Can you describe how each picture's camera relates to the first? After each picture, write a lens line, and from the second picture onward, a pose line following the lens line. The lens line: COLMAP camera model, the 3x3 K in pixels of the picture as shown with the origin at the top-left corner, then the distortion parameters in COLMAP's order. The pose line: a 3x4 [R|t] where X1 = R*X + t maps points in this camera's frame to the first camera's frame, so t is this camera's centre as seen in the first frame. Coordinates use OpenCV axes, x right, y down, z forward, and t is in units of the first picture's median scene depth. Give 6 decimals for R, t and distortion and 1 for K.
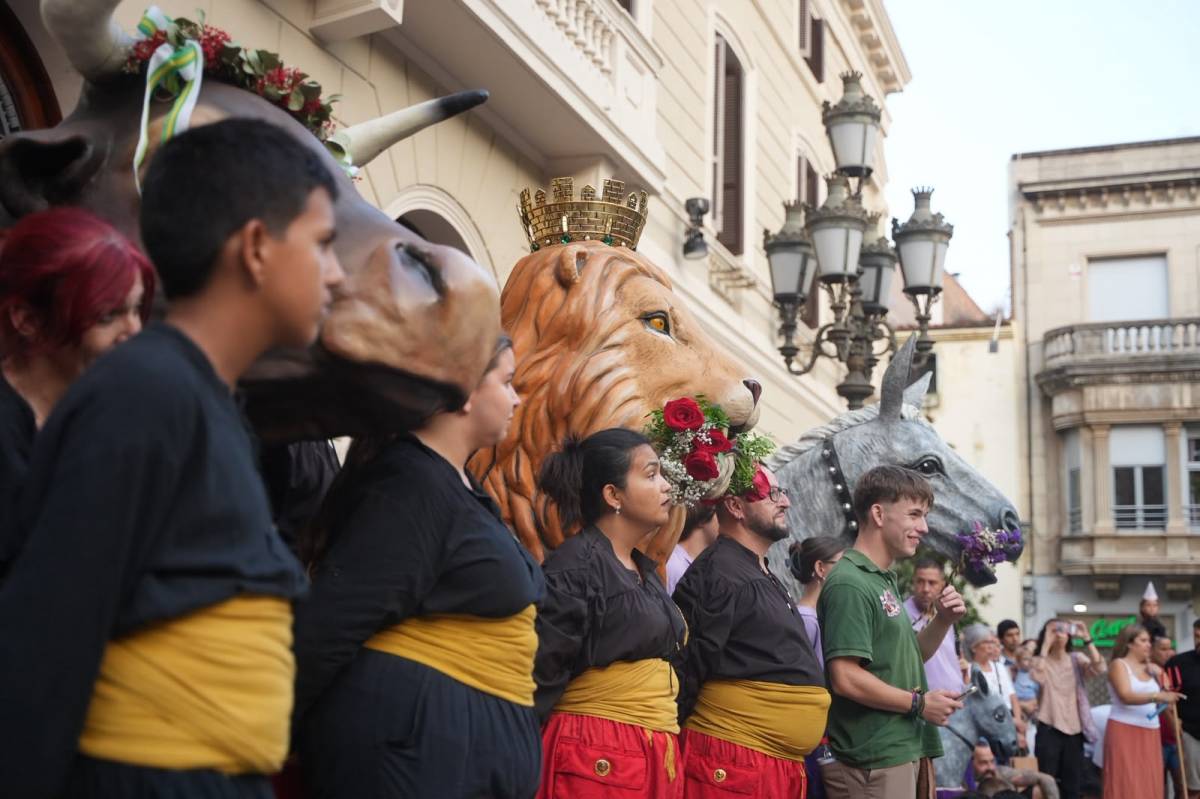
lens RADIAL K [[1487.1, 0, 600.4], [0, 1487.1, 383.8], [0, 0, 1]] dist [-0.005238, -0.016755]
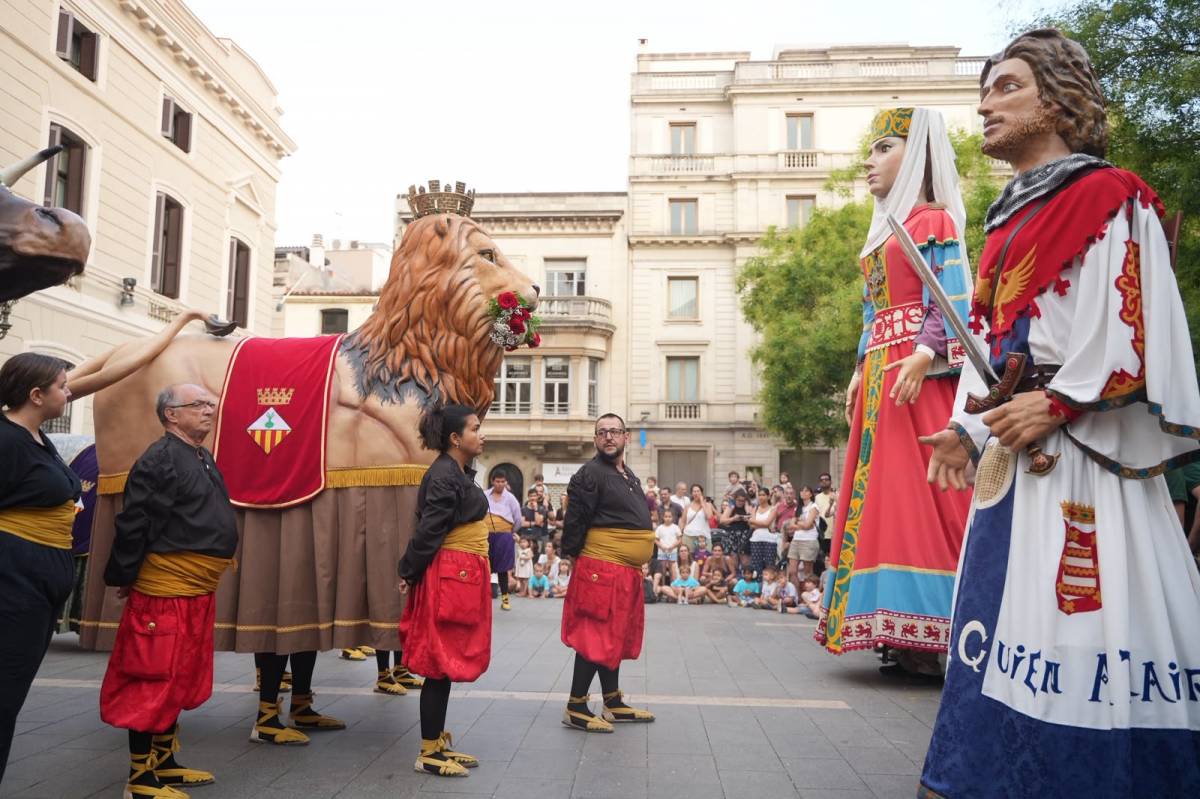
lens RADIAL K [[935.0, 0, 590.6], [0, 935.0, 397.9], [0, 0, 1]] dist [-0.005299, -0.001923]
pose [[0.950645, 0.013852, 0.309973, 0.176336], [-0.040760, 0.995921, 0.080498, -0.019710], [-0.307593, -0.089159, 0.947332, -0.113044]]
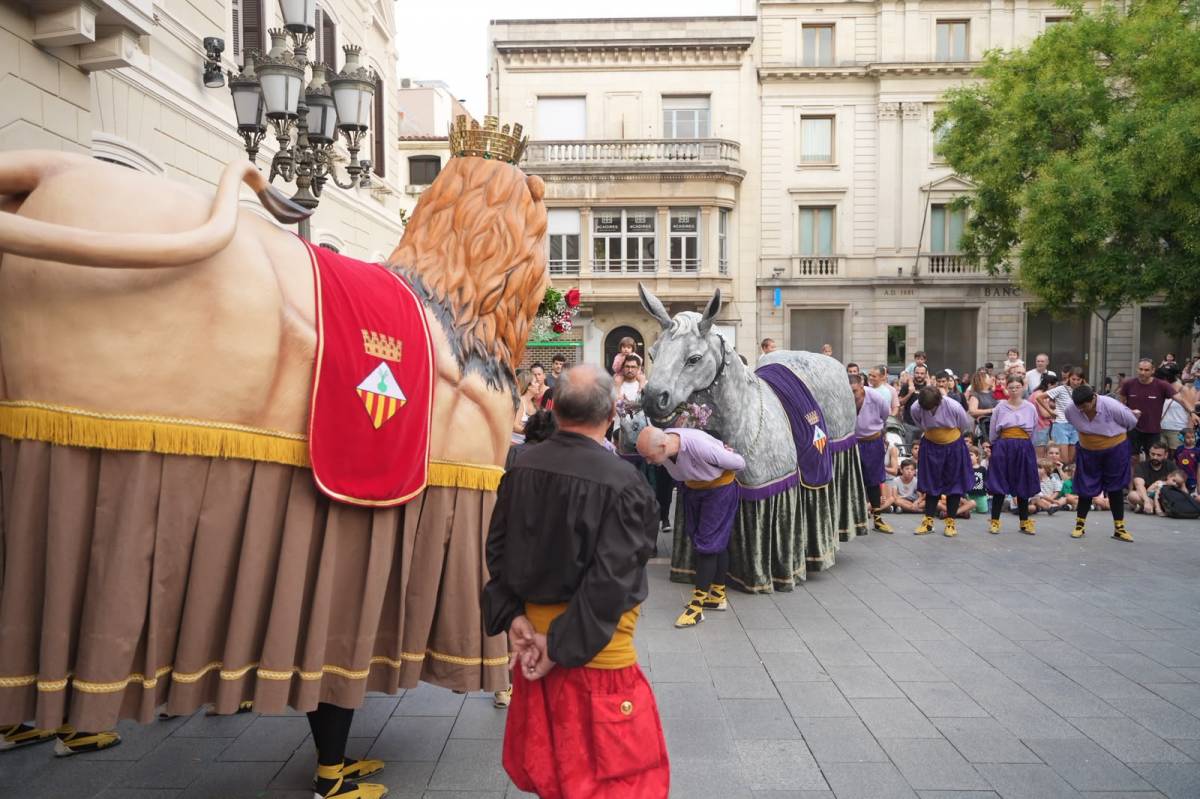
lens RADIAL K [[934.4, 0, 596.8], [0, 934.4, 394.2], [0, 0, 1]] dist [-0.003799, -0.006050]
pose [[0.936562, -0.051504, 0.346696, 0.038165], [-0.031470, 0.972793, 0.229530, -0.009470], [-0.349085, -0.225880, 0.909460, 0.036225]]
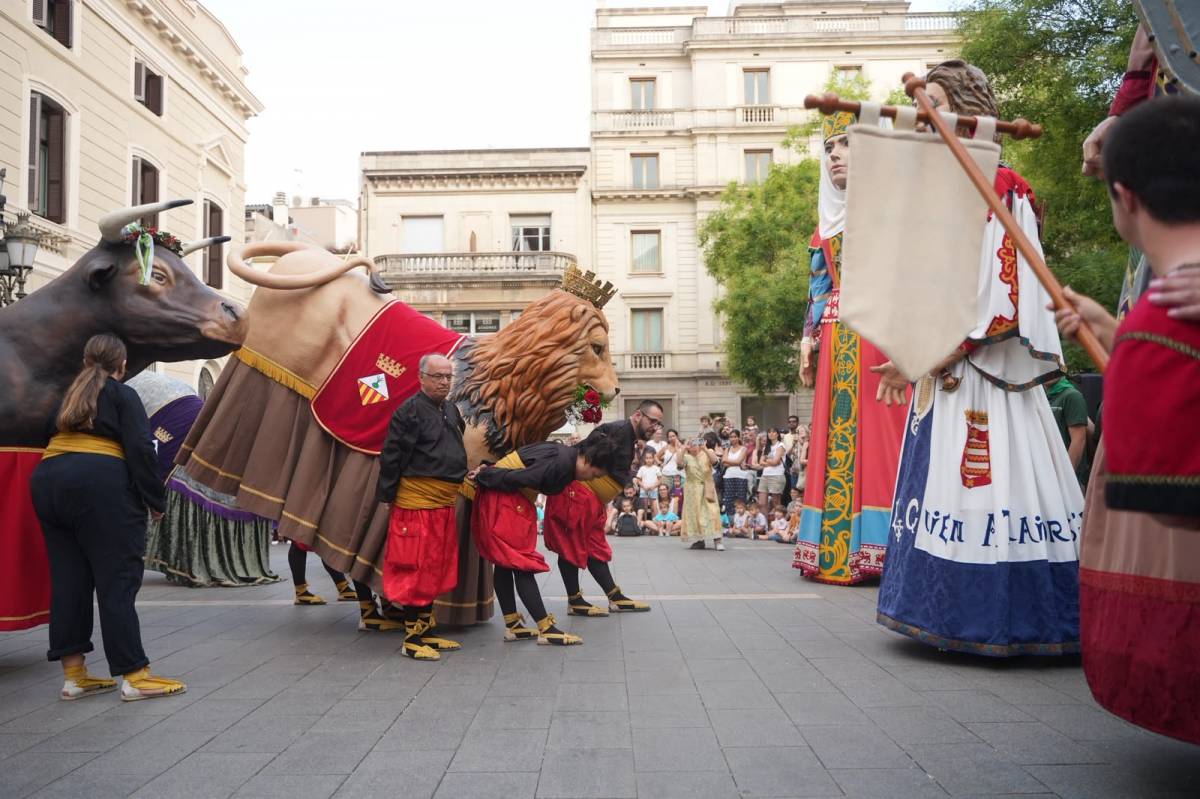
lens RADIAL K [[934.4, 0, 596.8], [0, 934.4, 394.2], [0, 0, 1]] dist [-0.003799, -0.006050]
pose [[0.933461, -0.021748, 0.358018, 0.154284], [-0.025385, 0.991651, 0.126426, -0.022831], [-0.357779, -0.127102, 0.925116, -0.141164]]
